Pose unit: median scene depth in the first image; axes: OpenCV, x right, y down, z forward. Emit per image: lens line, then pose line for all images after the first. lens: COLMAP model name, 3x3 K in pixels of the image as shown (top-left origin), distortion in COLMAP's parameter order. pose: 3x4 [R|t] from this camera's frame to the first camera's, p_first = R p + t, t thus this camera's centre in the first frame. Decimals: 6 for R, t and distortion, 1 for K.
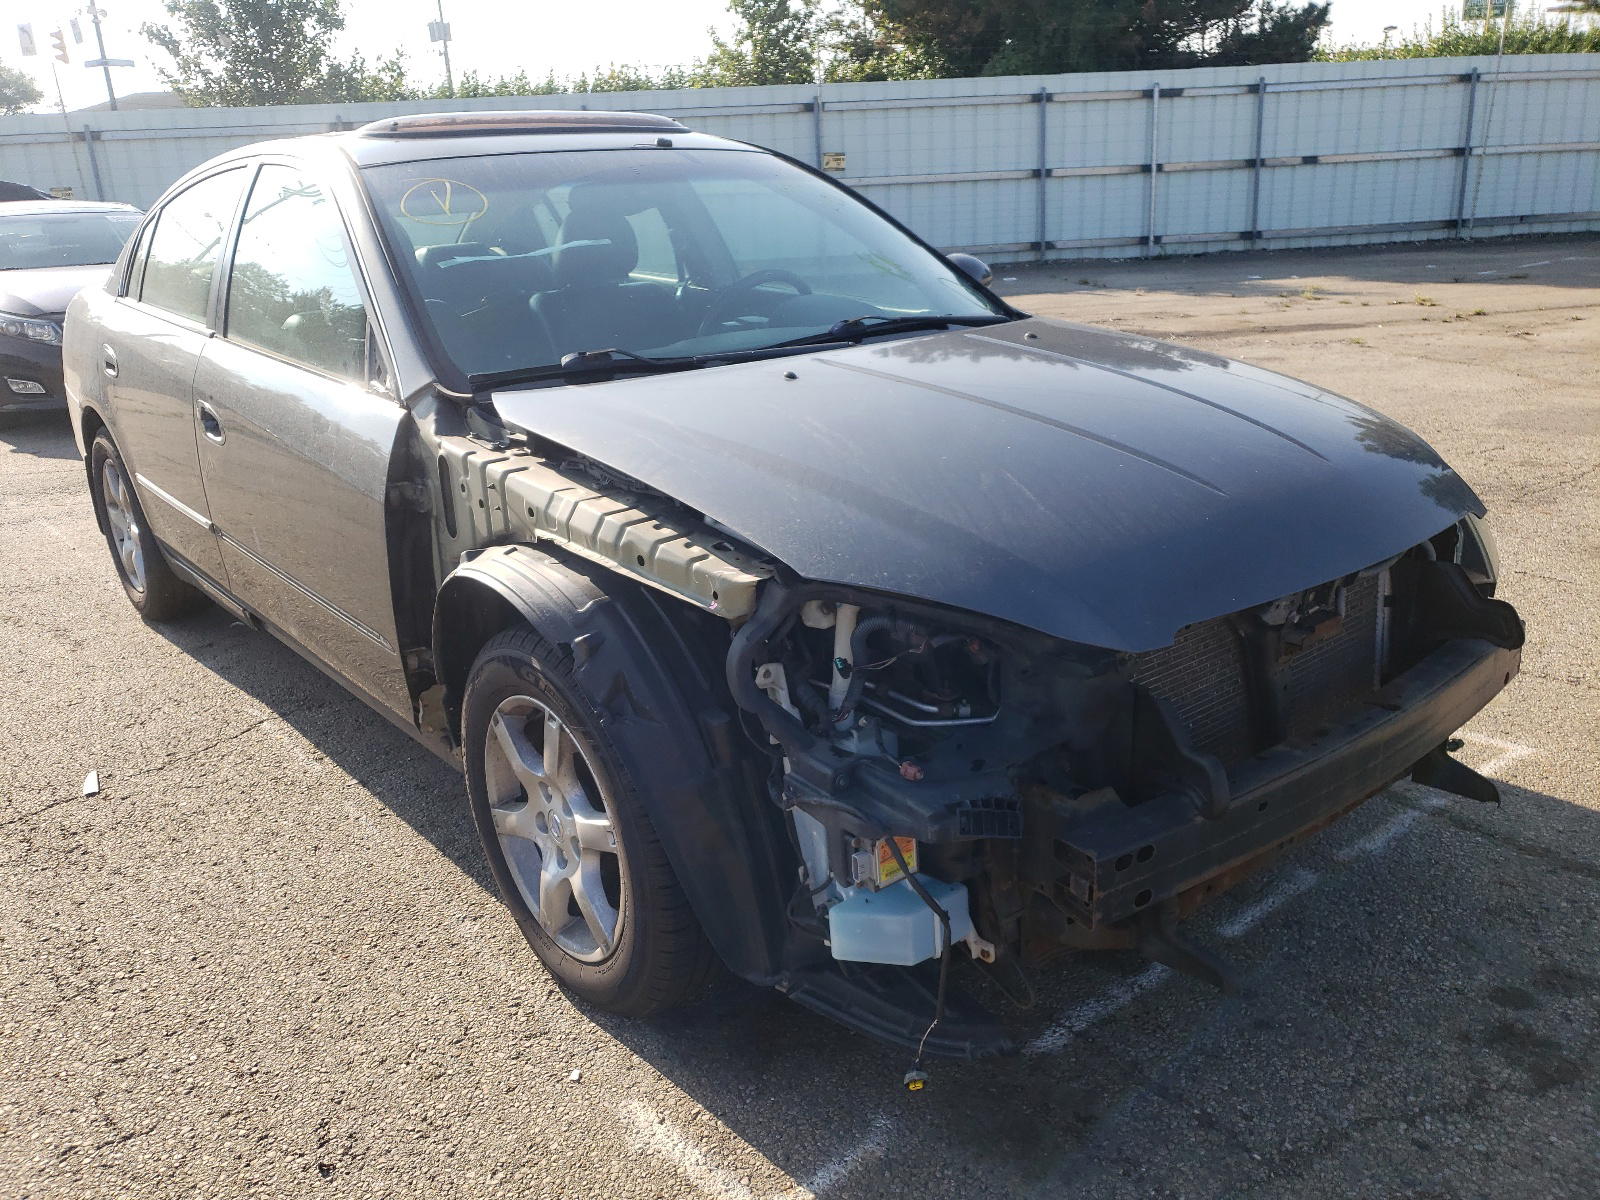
lens RADIAL K [[1190.9, 0, 789.9], [0, 1190.9, 595.0], [0, 0, 1]] dist [0.022286, 0.002137]
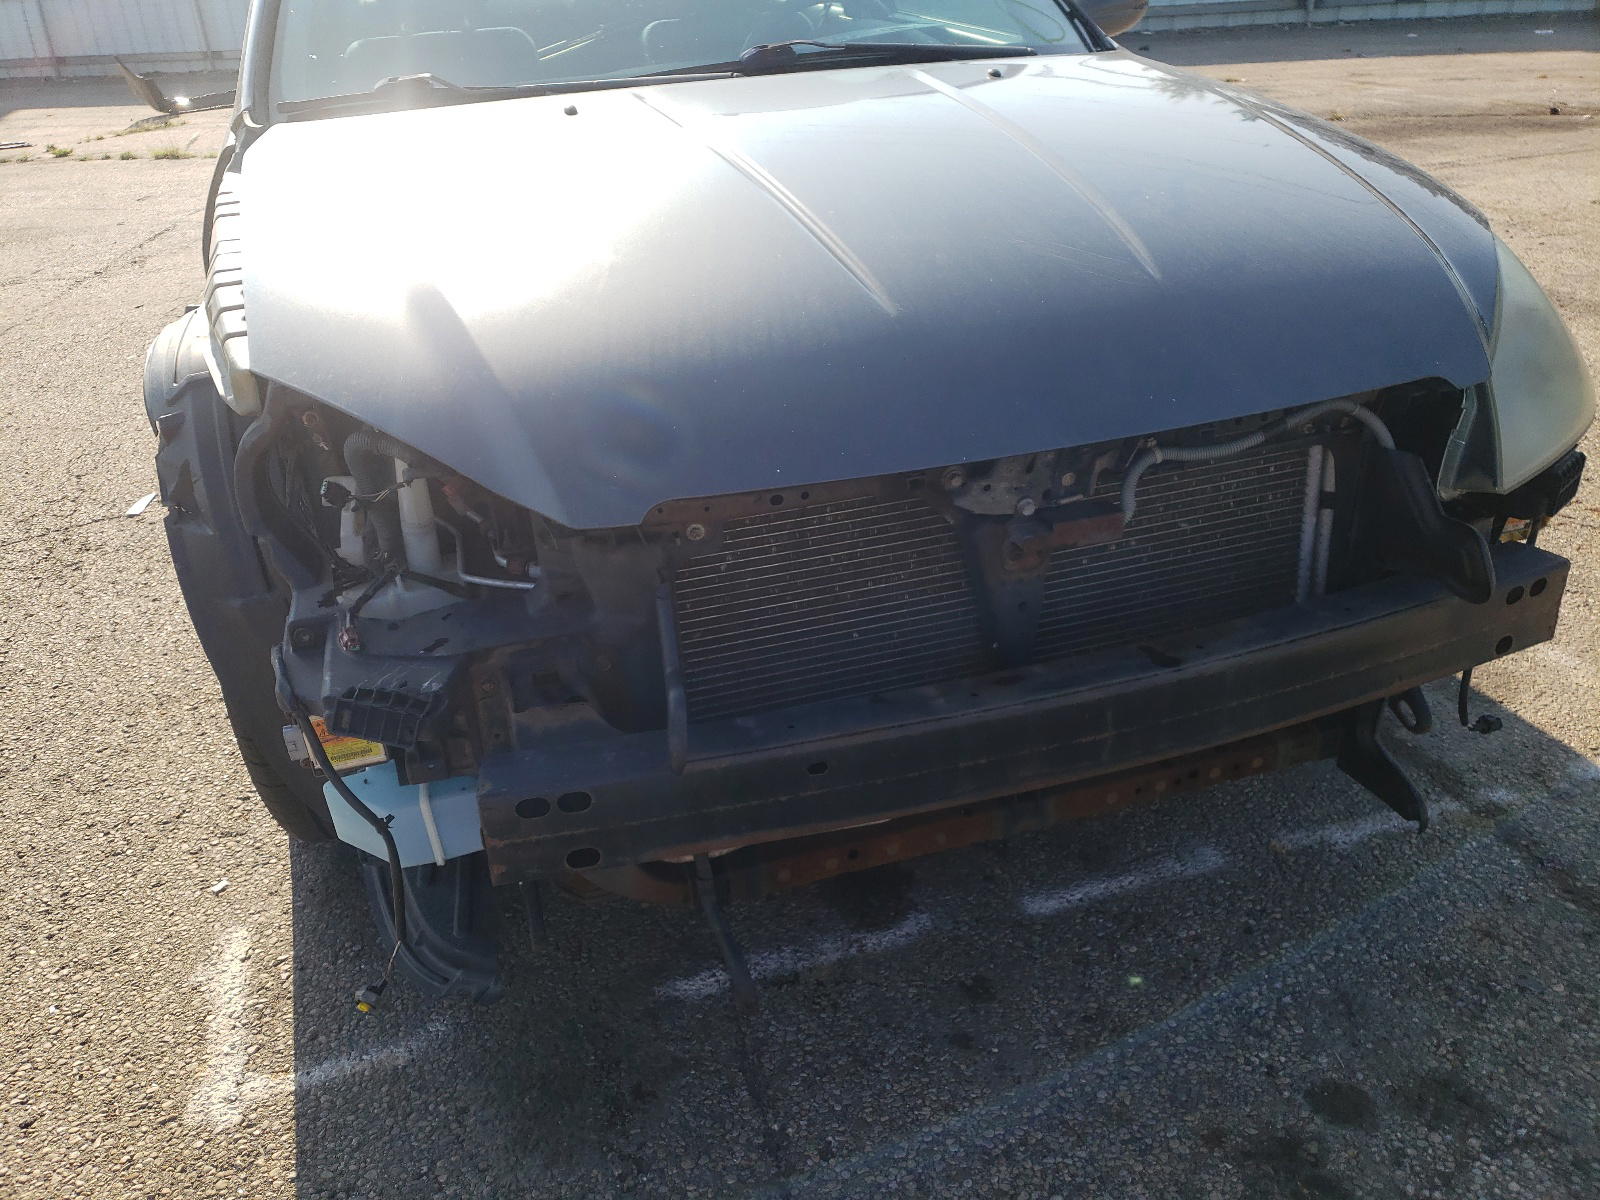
lens RADIAL K [[1190.9, 0, 808.2], [0, 1190.9, 595.1], [0, 0, 1]] dist [0.022286, 0.002137]
pose [[0.934139, 0.160532, -0.318770, 0.523383], [-0.103449, 0.976580, 0.188653, -0.044498], [0.341589, -0.143252, 0.928868, 0.331435]]
